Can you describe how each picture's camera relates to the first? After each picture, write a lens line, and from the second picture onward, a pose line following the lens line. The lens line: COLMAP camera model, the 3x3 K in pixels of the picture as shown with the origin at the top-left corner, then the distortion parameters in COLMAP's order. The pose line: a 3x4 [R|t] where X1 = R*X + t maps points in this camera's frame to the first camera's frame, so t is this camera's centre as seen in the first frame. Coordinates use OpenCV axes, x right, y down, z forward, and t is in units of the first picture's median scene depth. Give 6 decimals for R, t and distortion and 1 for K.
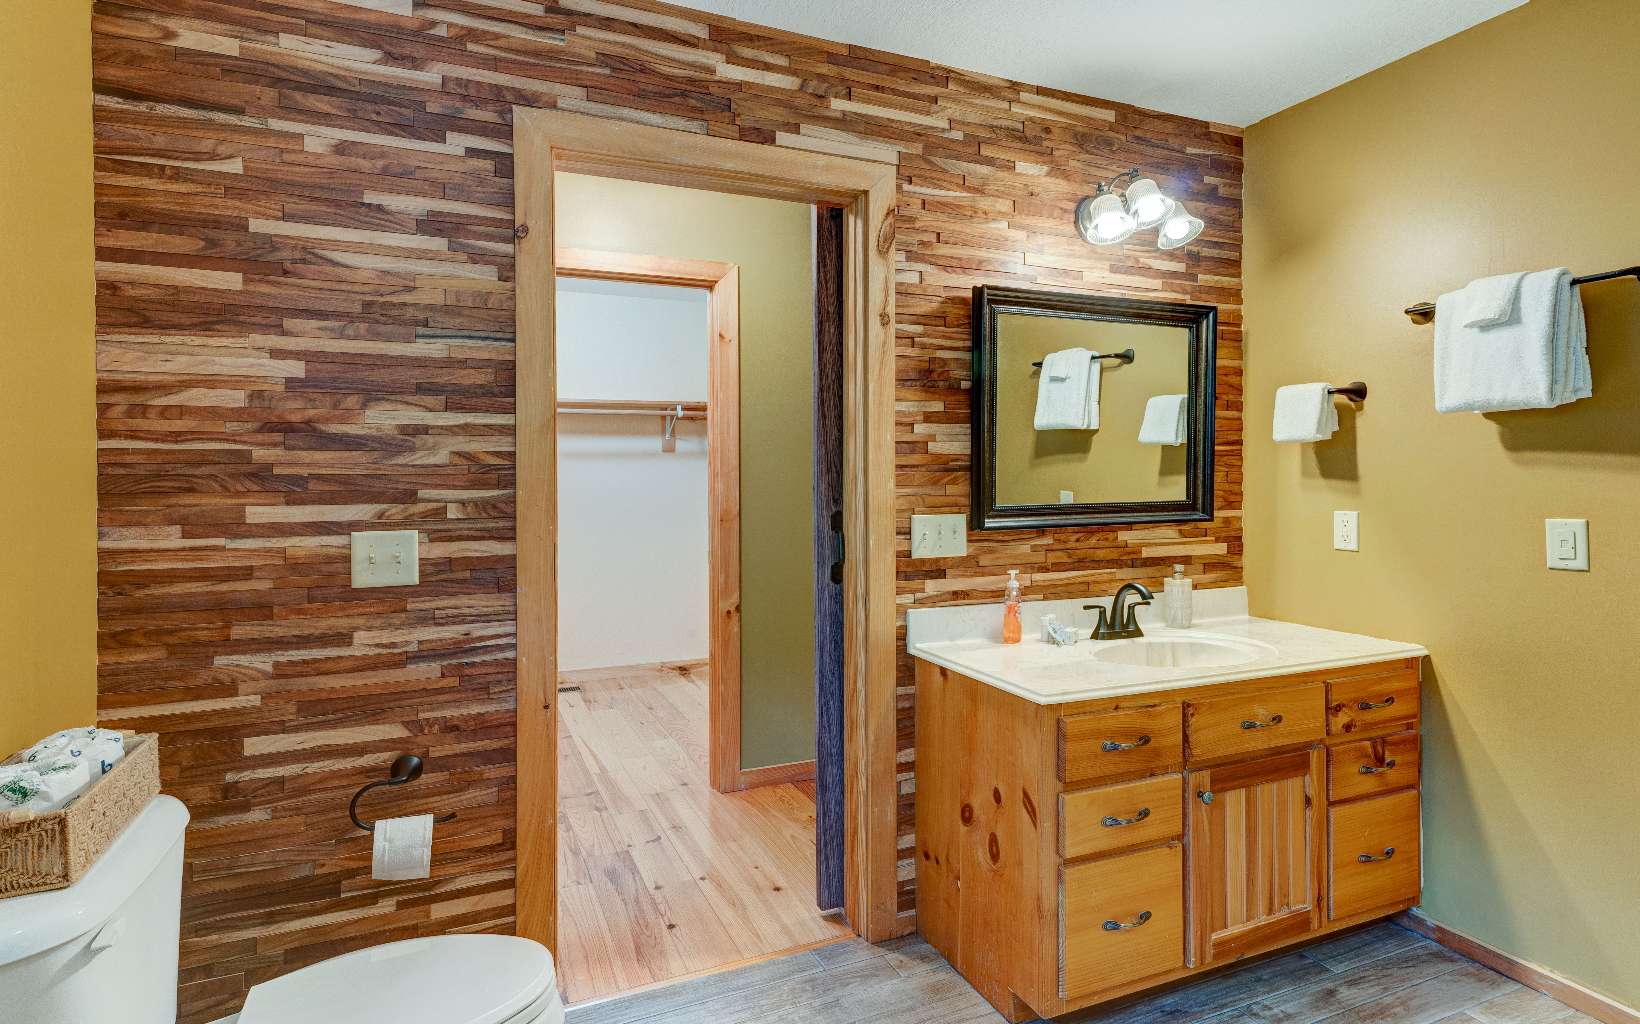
lens RADIAL K [[659.3, 0, 819.0], [0, 659.3, 504.5], [0, 0, 1]] dist [0.006953, -0.000378]
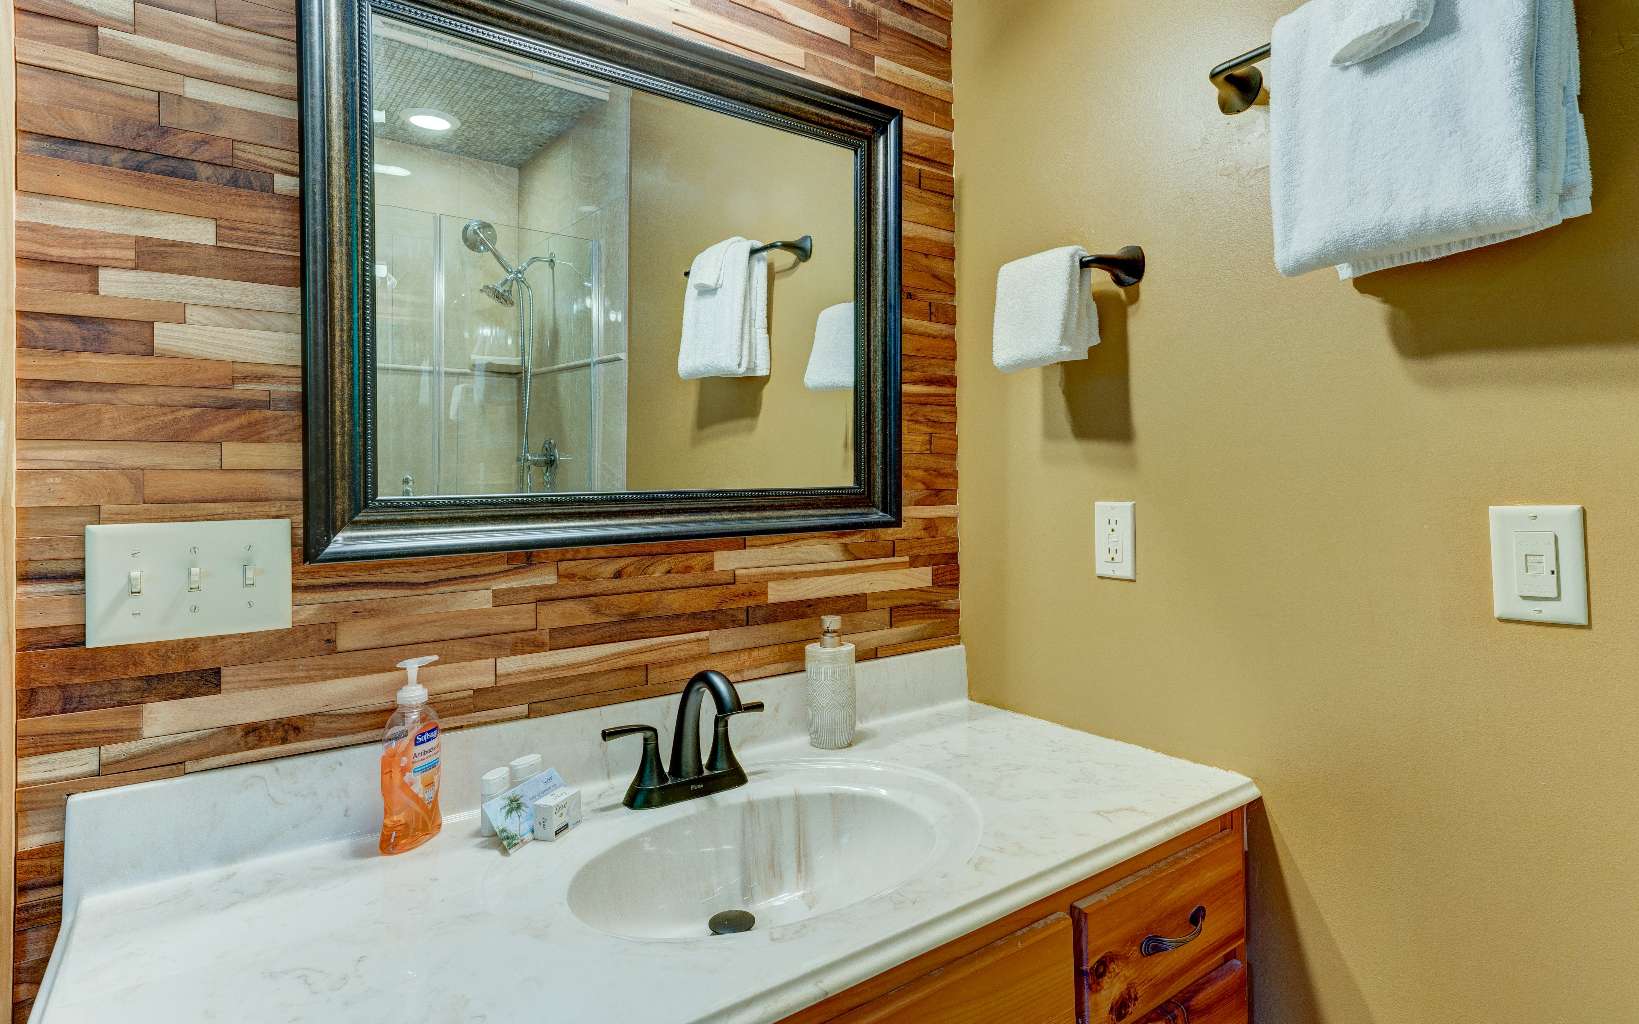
lens RADIAL K [[790.7, 0, 820.0], [0, 790.7, 510.3], [0, 0, 1]] dist [0.007348, 0.002949]
pose [[0.953099, -0.011925, 0.302422, 0.378213], [0.013128, 0.999912, -0.001944, 0.014153], [-0.302373, 0.005823, 0.953172, 0.465593]]
